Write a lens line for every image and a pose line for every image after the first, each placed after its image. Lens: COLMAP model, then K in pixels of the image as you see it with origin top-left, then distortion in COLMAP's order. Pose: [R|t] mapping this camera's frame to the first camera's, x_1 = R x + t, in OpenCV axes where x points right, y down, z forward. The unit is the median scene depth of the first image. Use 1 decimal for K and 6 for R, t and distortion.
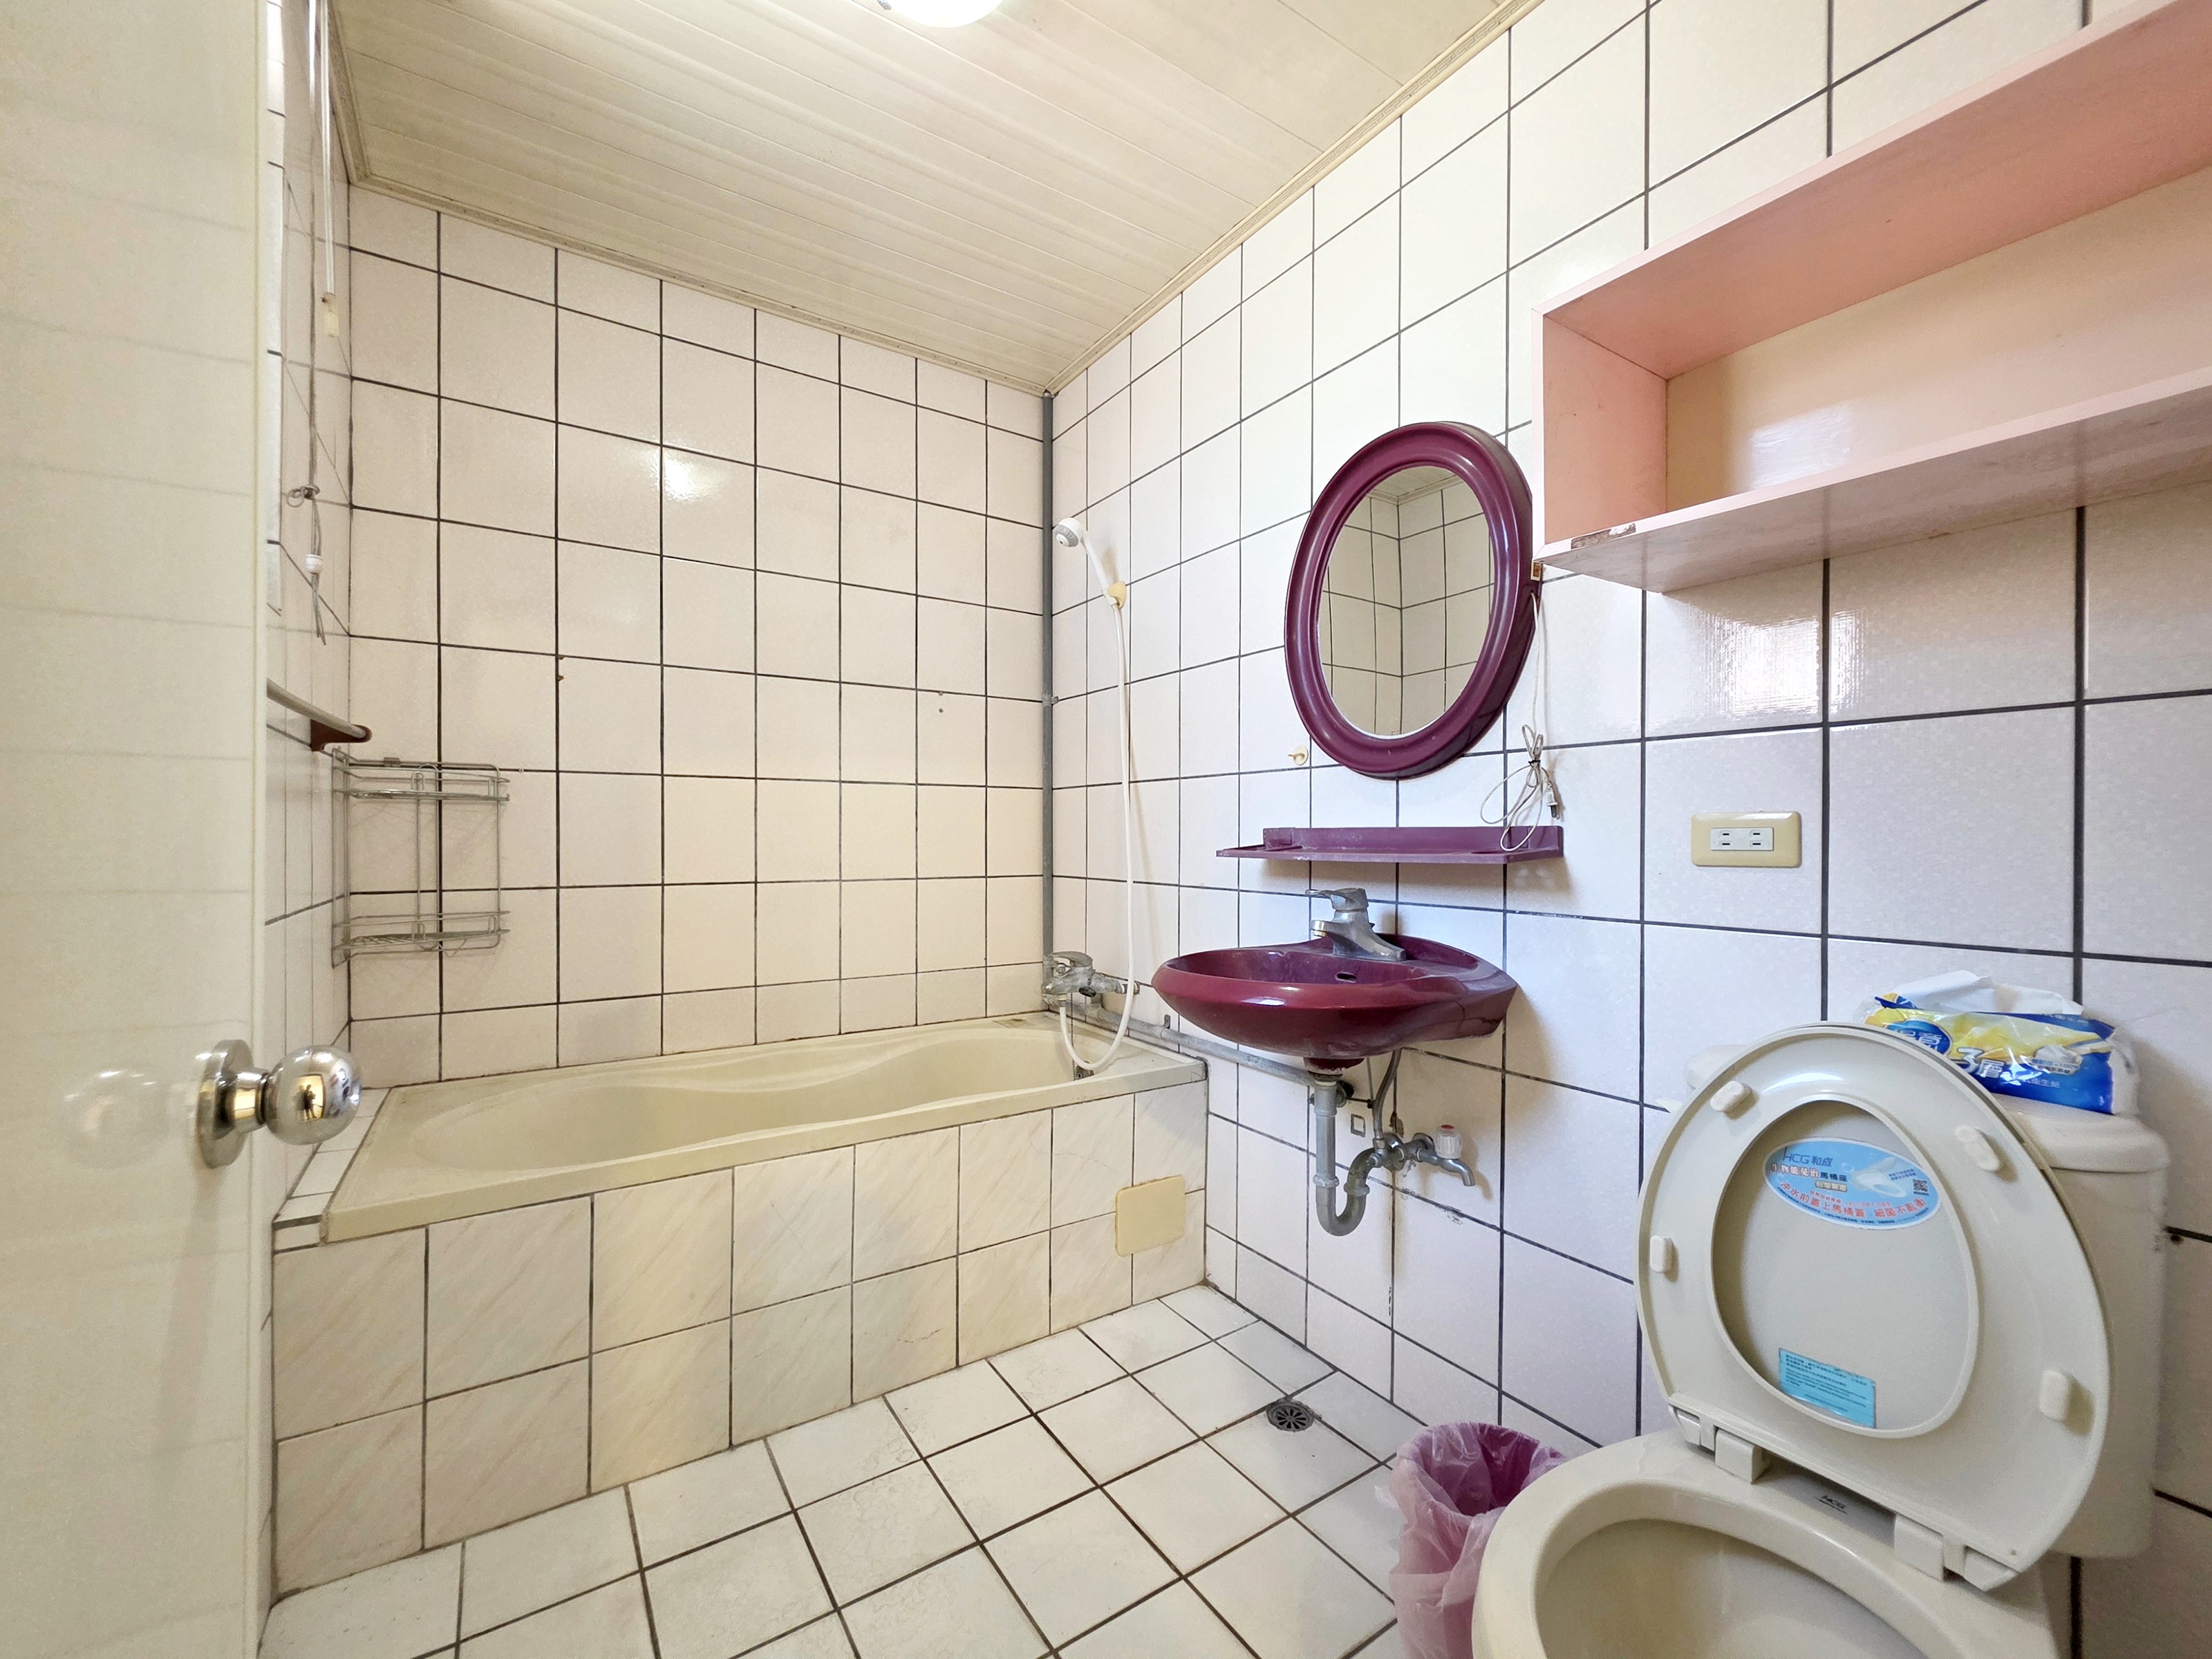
lens RADIAL K [[893.8, 0, 1117.2], [0, 893.8, 834.2], [0, 0, 1]] dist [-0.001191, 0.000030]
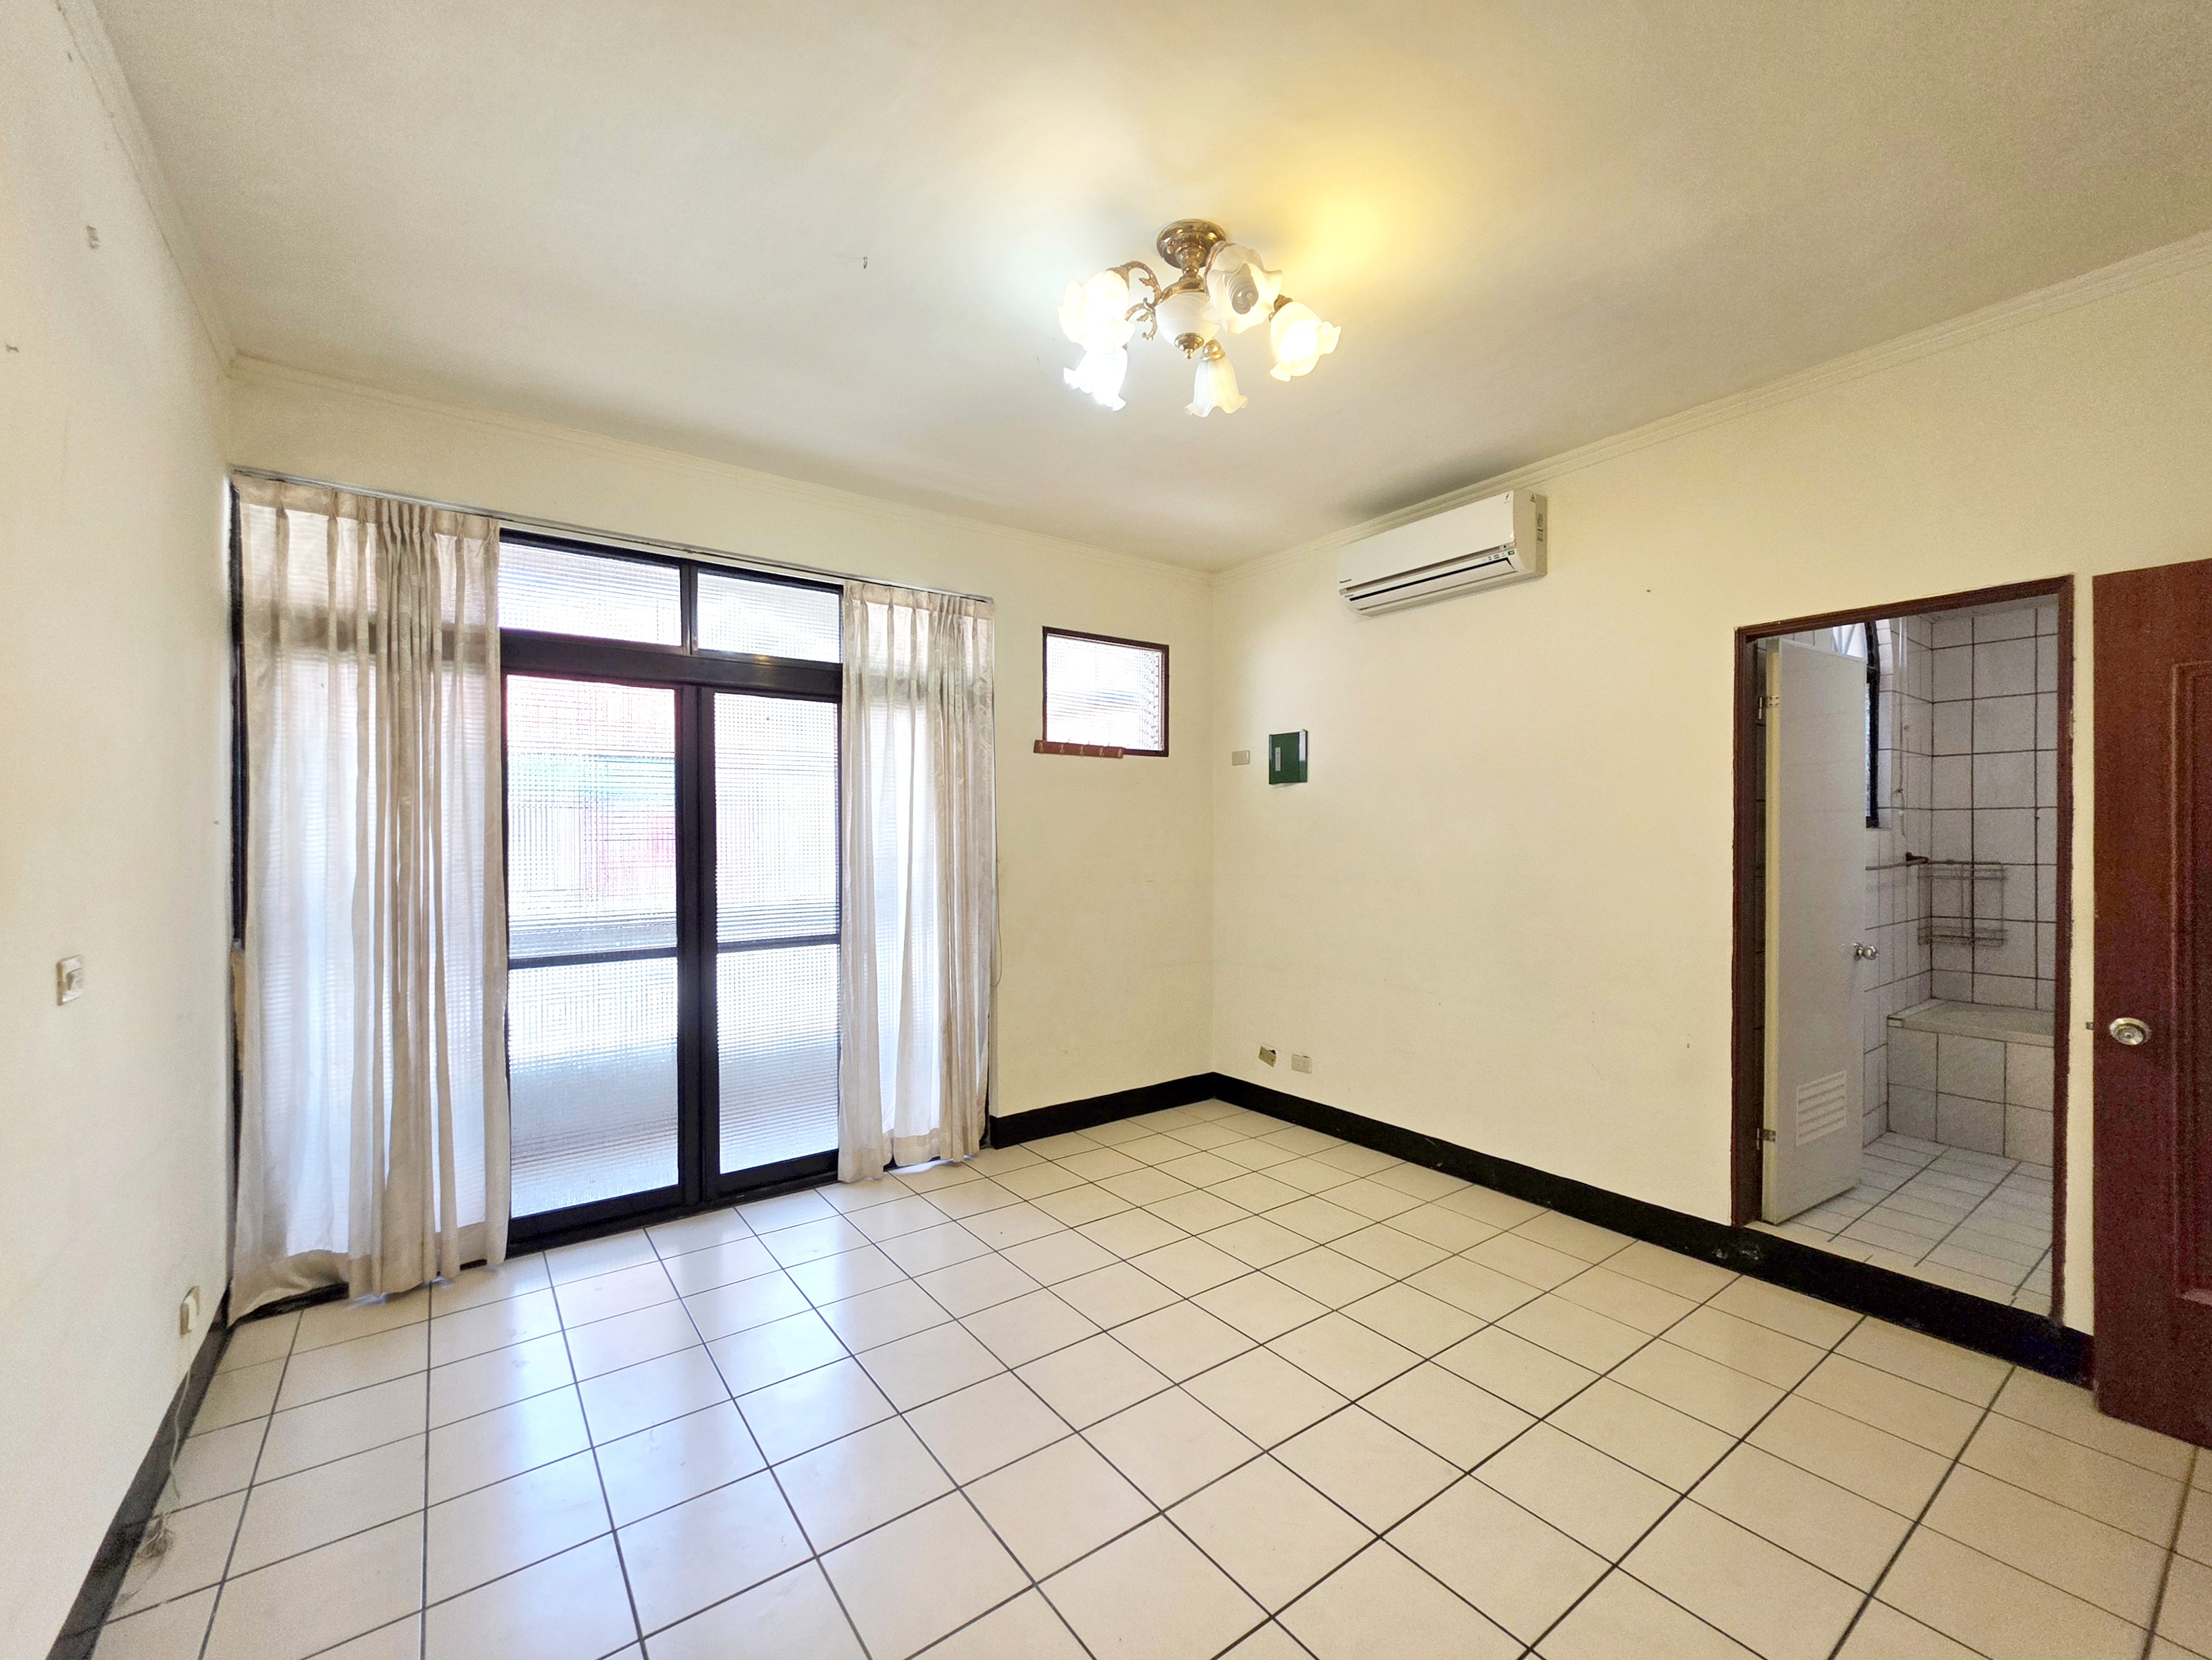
lens RADIAL K [[893.9, 0, 1113.6], [0, 893.9, 837.2], [0, 0, 1]] dist [-0.001191, 0.000030]
pose [[0.025471, 0.001950, -0.999674, 1.418700], [-0.000589, 0.999998, 0.001935, -0.142805], [0.999675, 0.000540, 0.025472, -1.209853]]
